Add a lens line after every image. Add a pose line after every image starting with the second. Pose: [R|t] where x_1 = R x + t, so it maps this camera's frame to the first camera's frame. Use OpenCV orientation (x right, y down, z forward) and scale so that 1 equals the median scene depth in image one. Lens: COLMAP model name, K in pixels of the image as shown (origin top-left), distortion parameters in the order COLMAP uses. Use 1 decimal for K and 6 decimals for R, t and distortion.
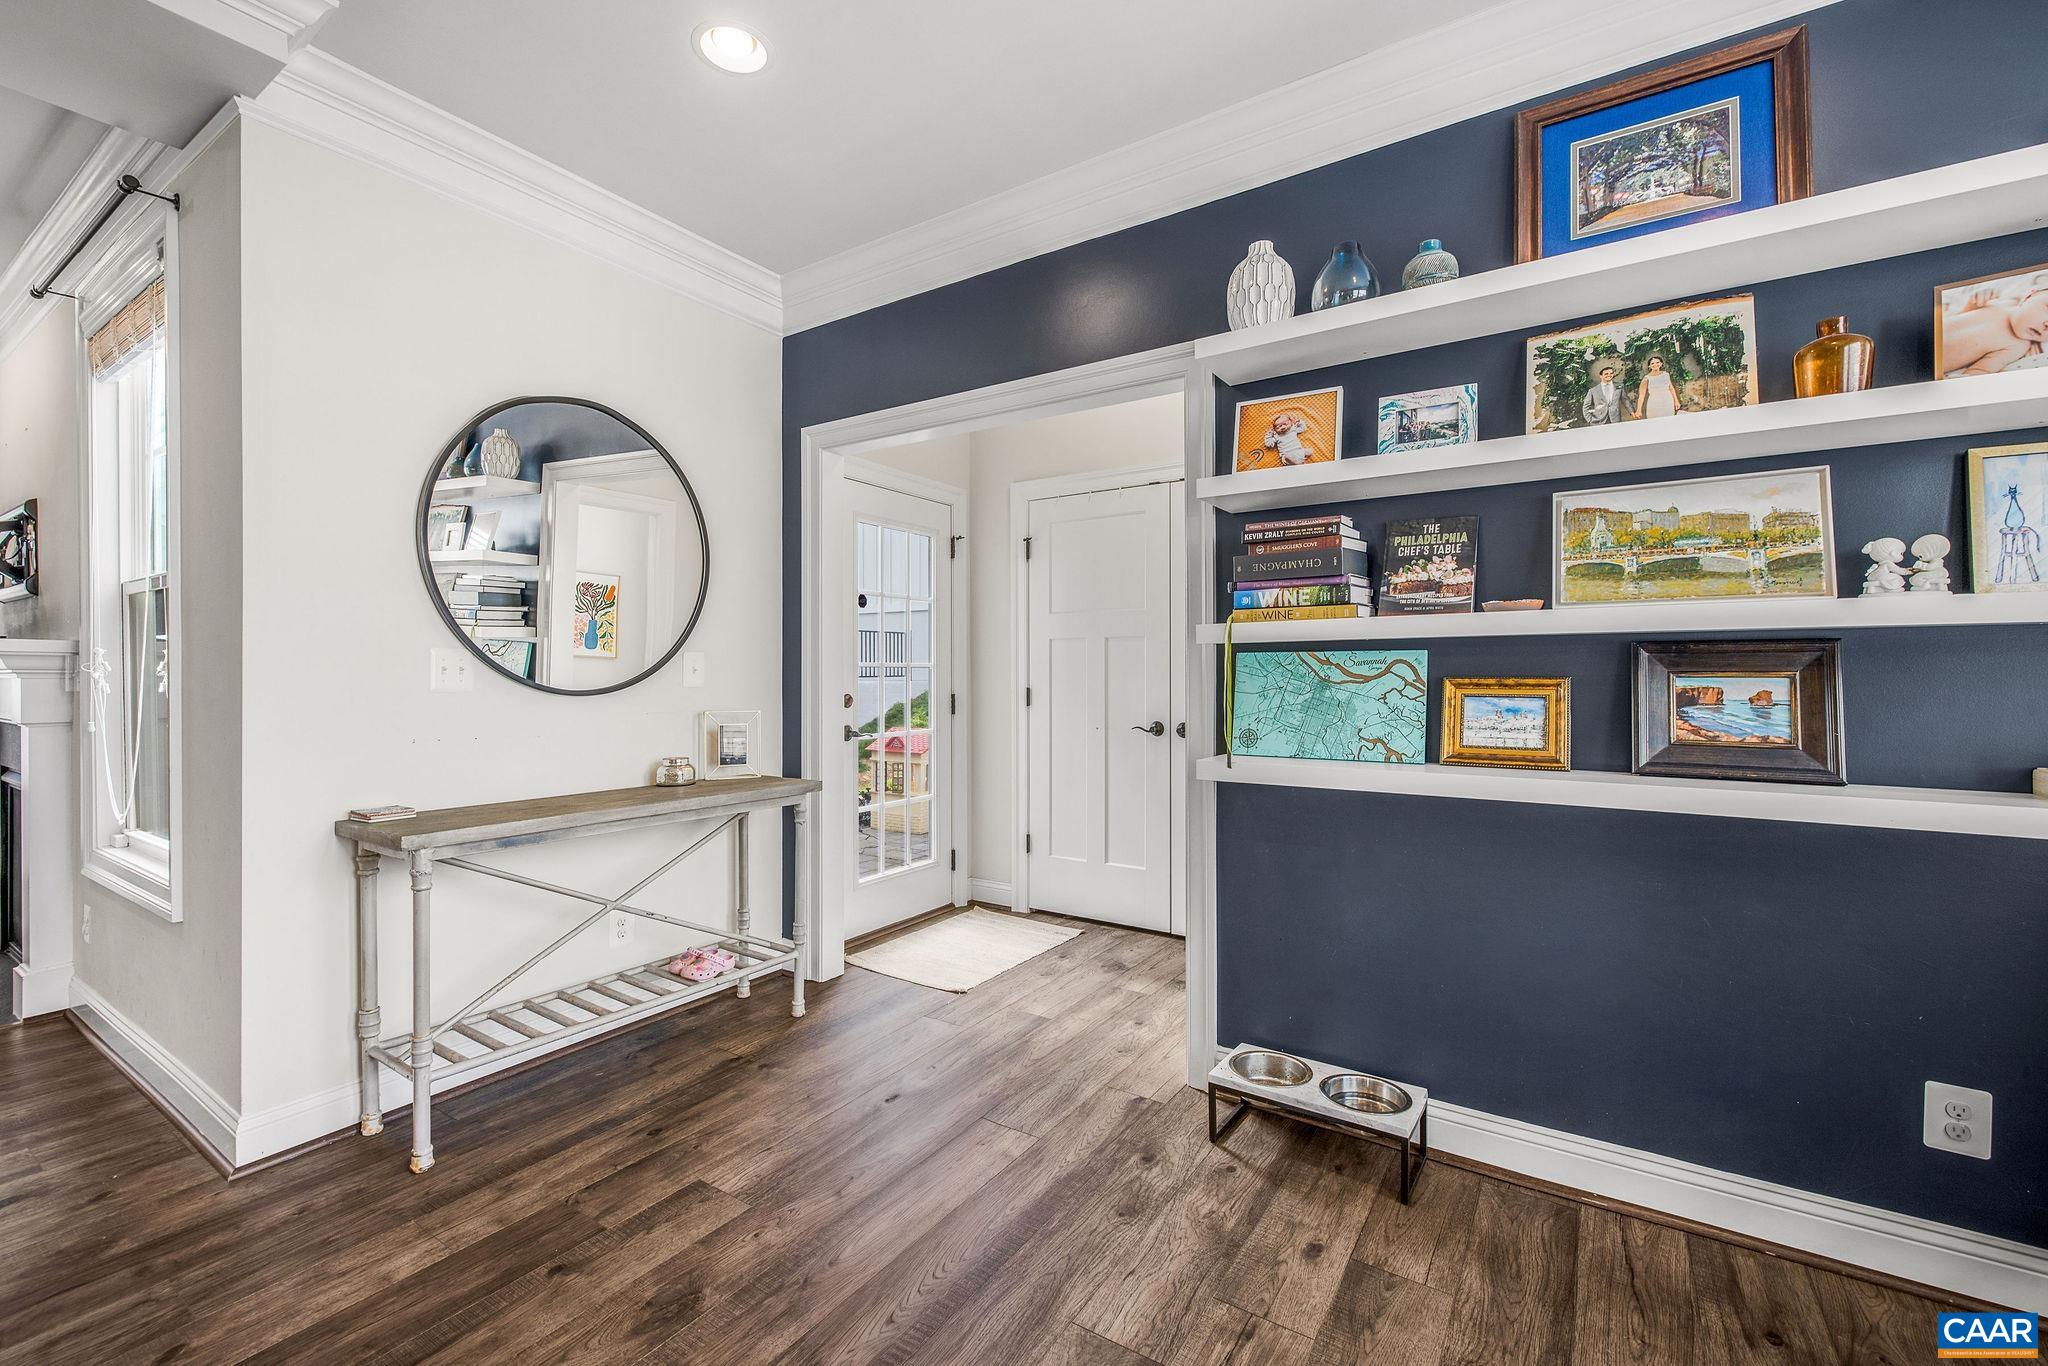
lens RADIAL K [[878.3, 0, 1026.3], [0, 878.3, 674.6], [0, 0, 1]] dist [0.013413, 0.000292]
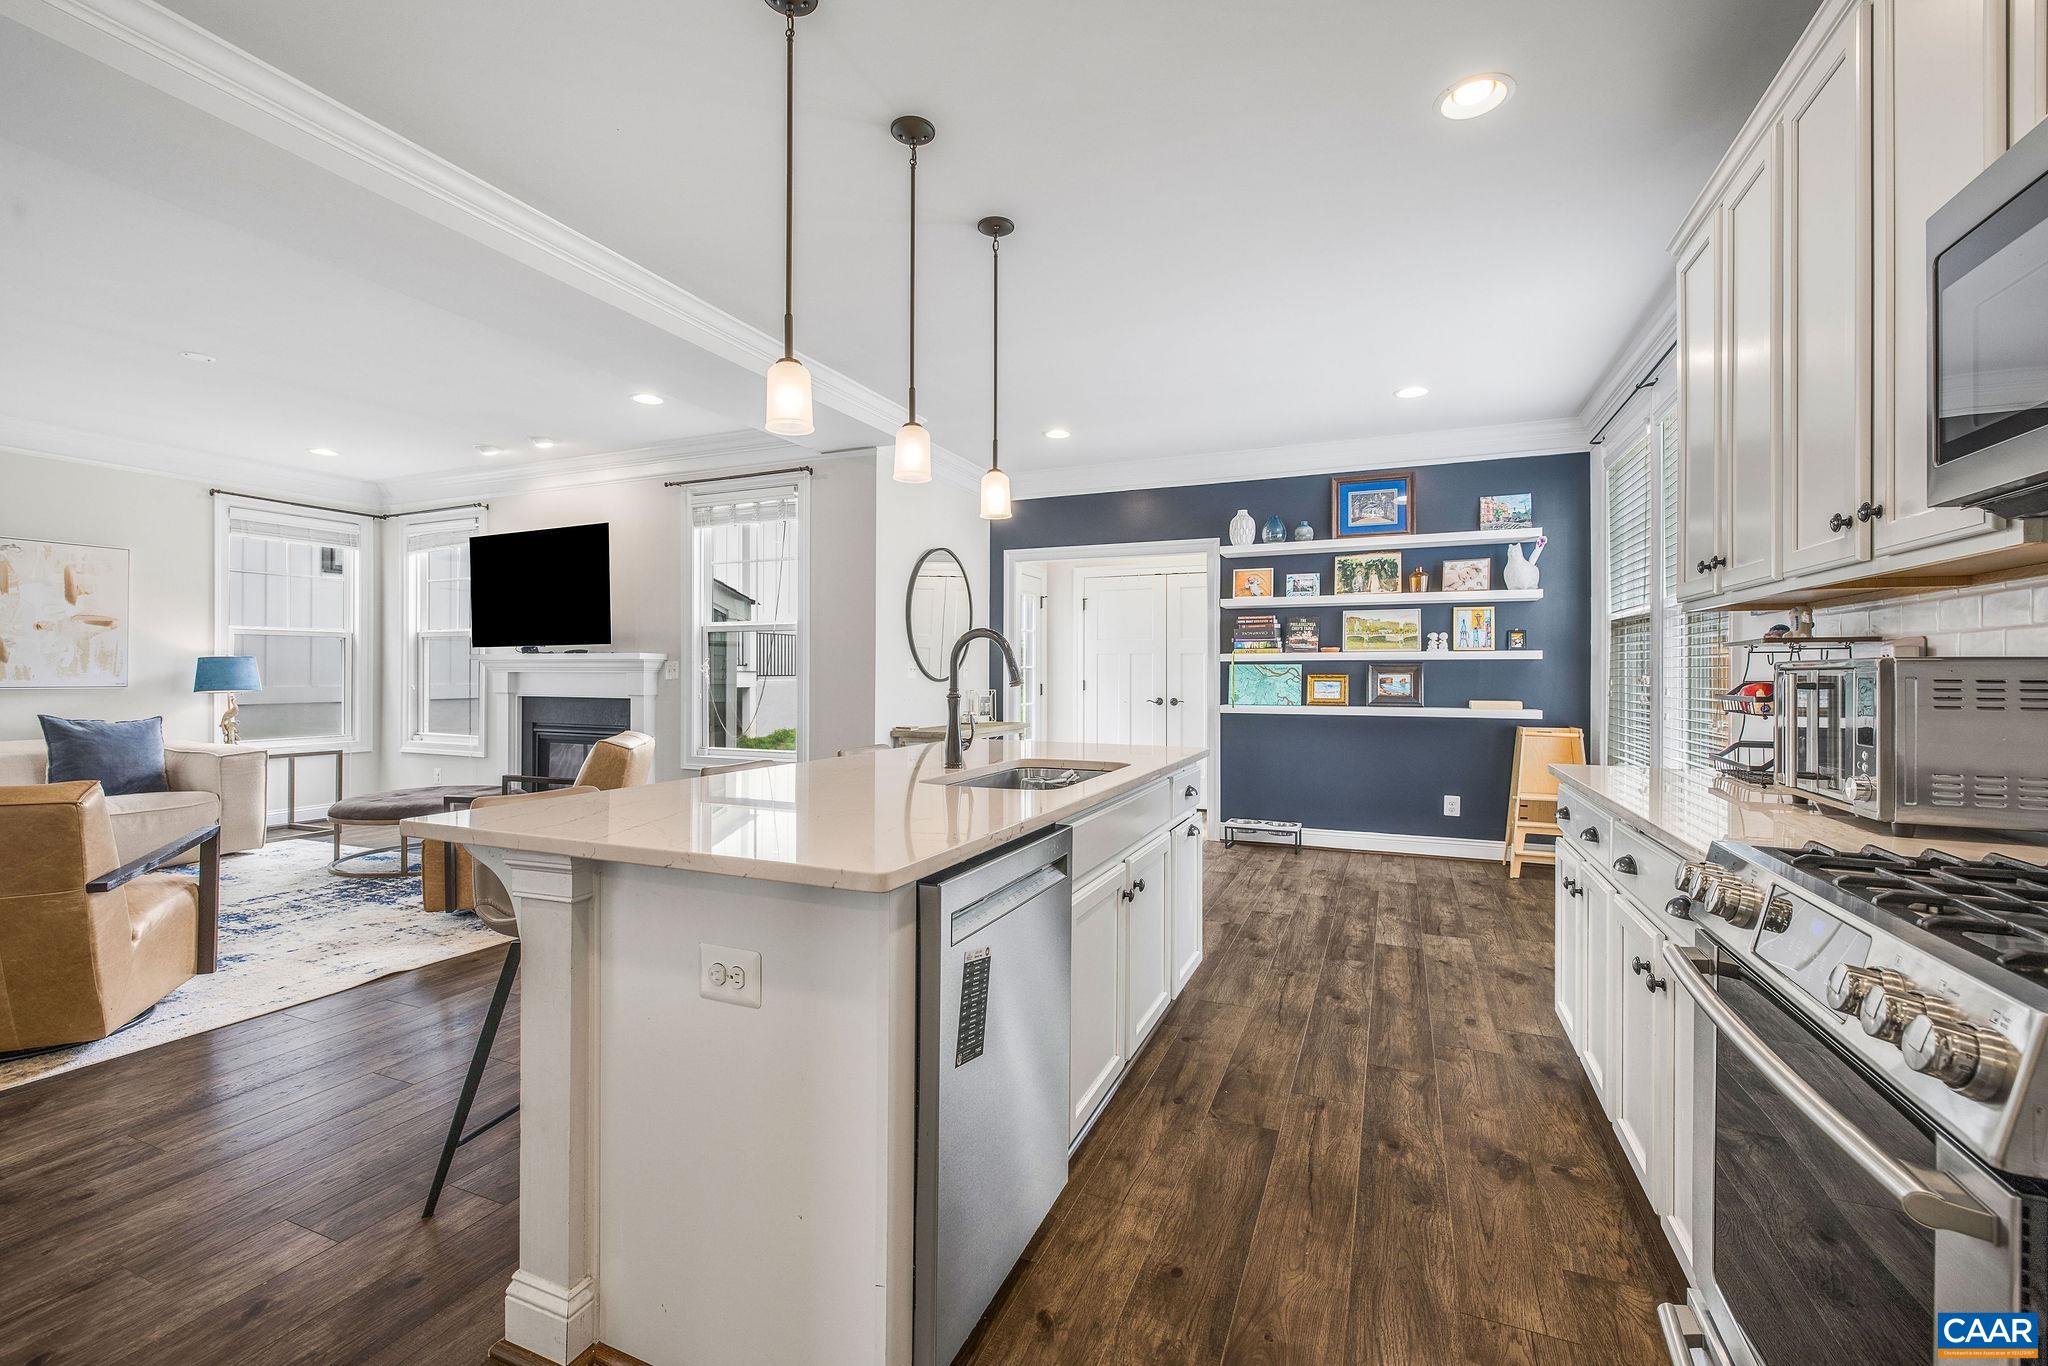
lens RADIAL K [[871.6, 0, 1014.4], [0, 871.6, 674.6], [0, 0, 1]] dist [0.001613, -0.000035]
pose [[0.984657, 0.001521, 0.174496, -0.962174], [-0.002427, 0.999985, 0.004977, -0.007785], [-0.174486, -0.005325, 0.984645, -1.625660]]
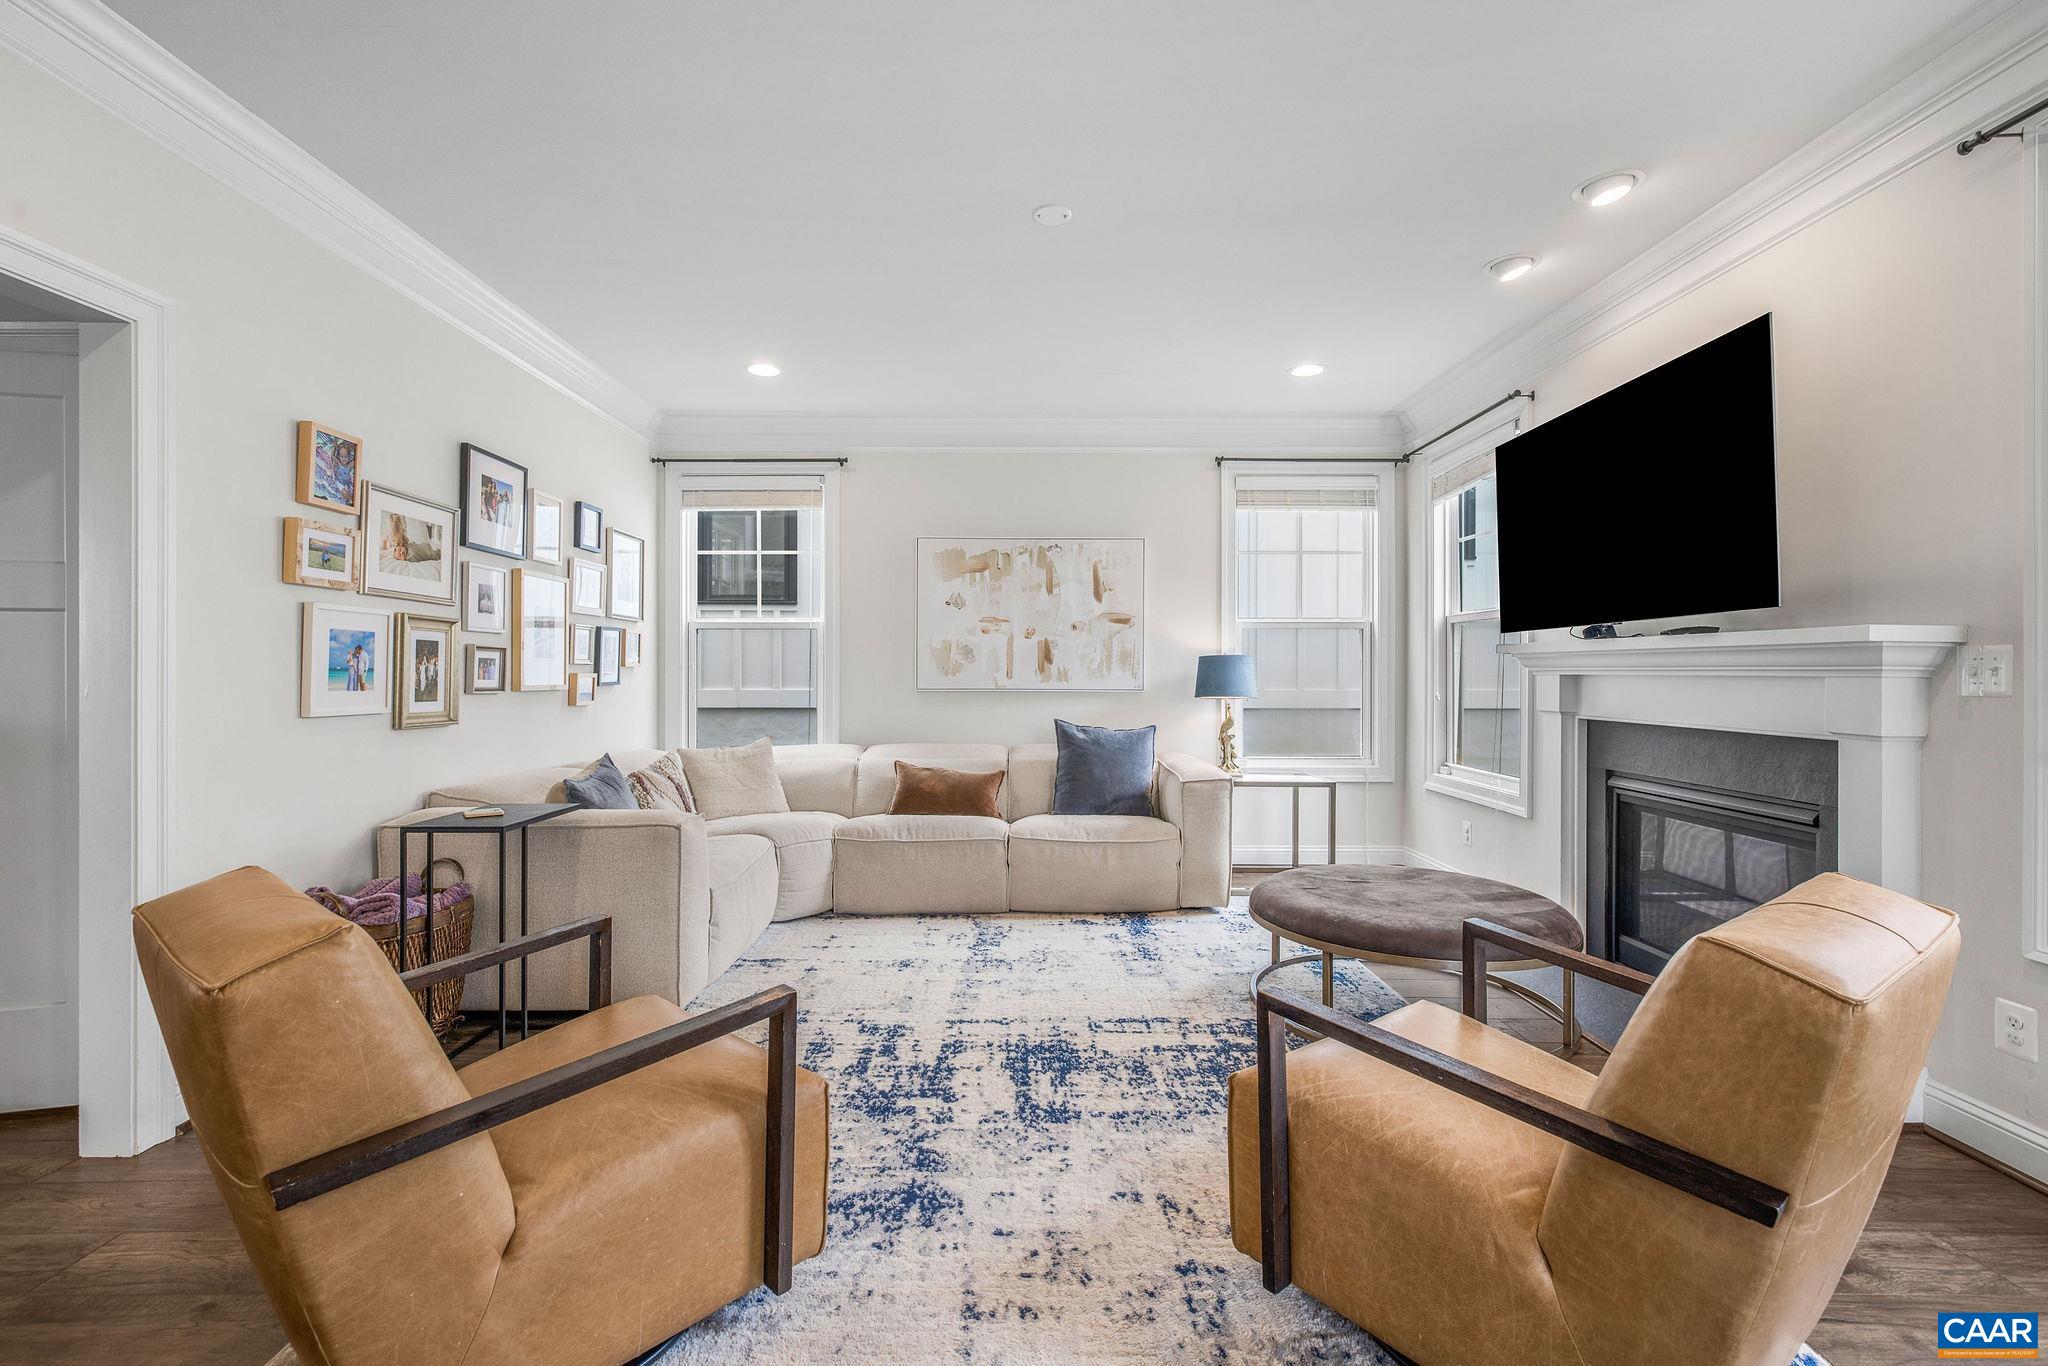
lens RADIAL K [[883.1, 0, 1017.2], [0, 883.1, 671.3], [0, 0, 1]] dist [0.000452, -0.000075]
pose [[0.556409, 0.000453, -0.830909, -1.347321], [0.001016, 0.999999, 0.001225, -0.006157], [0.830908, -0.001526, 0.556408, -0.091853]]
